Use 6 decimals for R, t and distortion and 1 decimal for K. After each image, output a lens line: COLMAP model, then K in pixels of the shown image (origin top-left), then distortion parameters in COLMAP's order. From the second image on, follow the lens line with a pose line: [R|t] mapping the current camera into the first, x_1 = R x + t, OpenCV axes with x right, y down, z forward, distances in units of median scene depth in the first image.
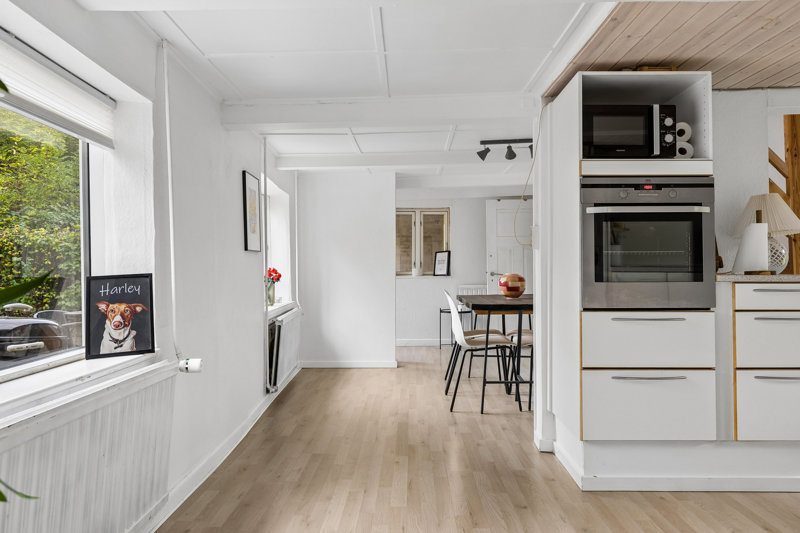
lens RADIAL K [[599.8, 0, 402.1], [0, 599.8, 267.9], [0, 0, 1]] dist [-0.005892, -0.002124]
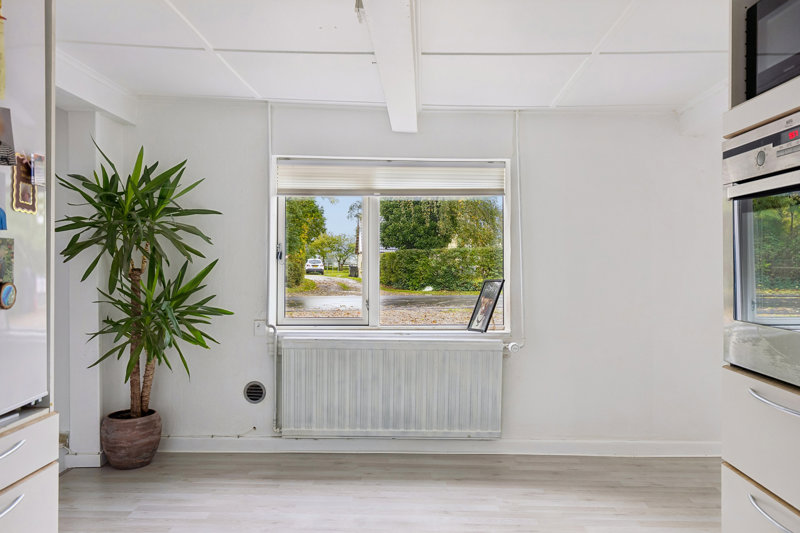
lens RADIAL K [[599.8, 0, 402.7], [0, 599.8, 263.3], [0, 0, 1]] dist [-0.005892, -0.002124]
pose [[-0.028773, 0.008677, -0.999548, 0.921264], [0.007691, 0.999935, 0.008458, -0.037719], [0.999556, -0.007444, -0.028838, 0.707562]]
